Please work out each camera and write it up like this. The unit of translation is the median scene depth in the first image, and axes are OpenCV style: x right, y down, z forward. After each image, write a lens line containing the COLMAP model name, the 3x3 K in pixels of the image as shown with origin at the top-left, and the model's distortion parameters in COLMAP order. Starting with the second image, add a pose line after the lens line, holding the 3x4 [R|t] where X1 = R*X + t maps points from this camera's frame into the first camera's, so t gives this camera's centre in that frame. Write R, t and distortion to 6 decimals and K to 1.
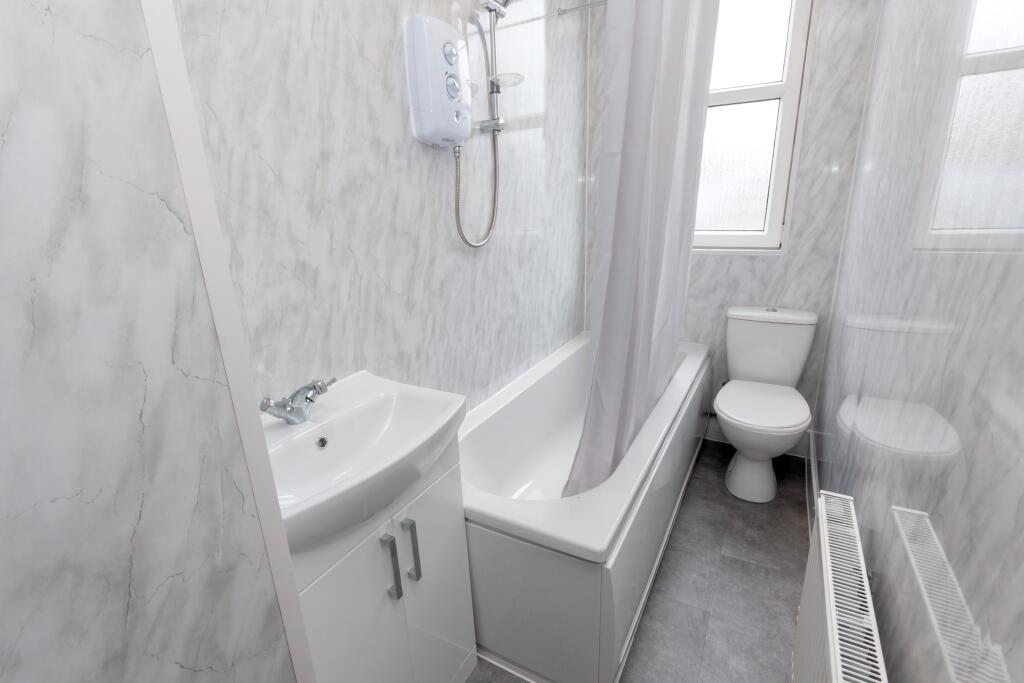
lens RADIAL K [[470.7, 0, 516.0], [0, 470.7, 348.8], [0, 0, 1]] dist [0.001429, 0.000033]
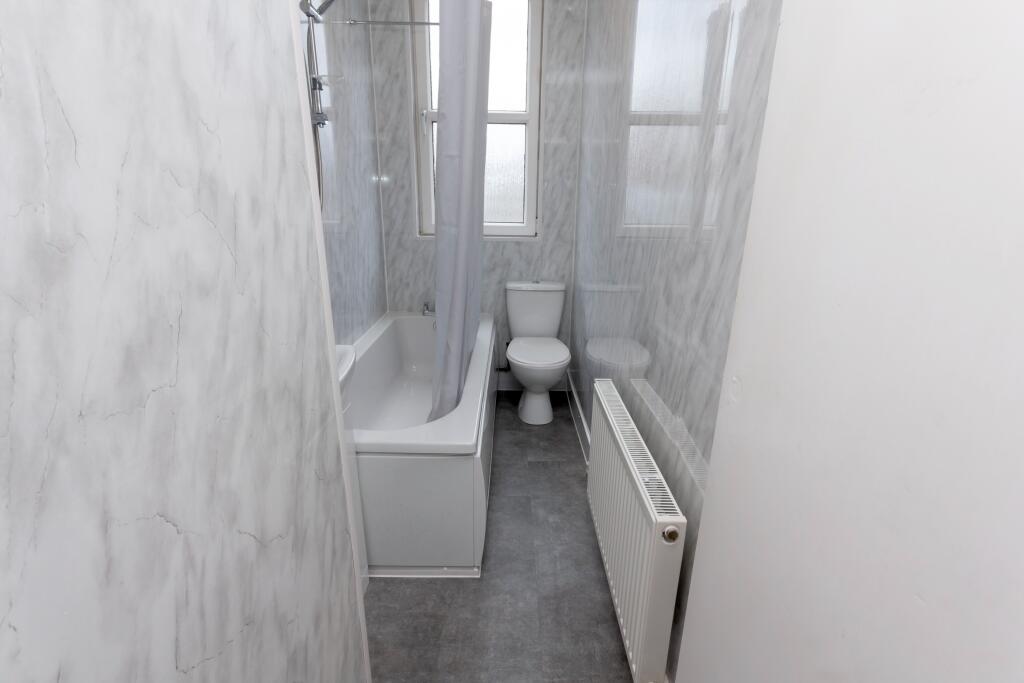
lens RADIAL K [[470.7, 0, 516.0], [0, 470.7, 348.8], [0, 0, 1]] dist [0.001429, 0.000033]
pose [[0.868512, -0.104991, 0.484421, -0.180316], [0.103721, 0.994169, 0.029511, 0.063035], [-0.484694, 0.024614, 0.874337, -0.142322]]
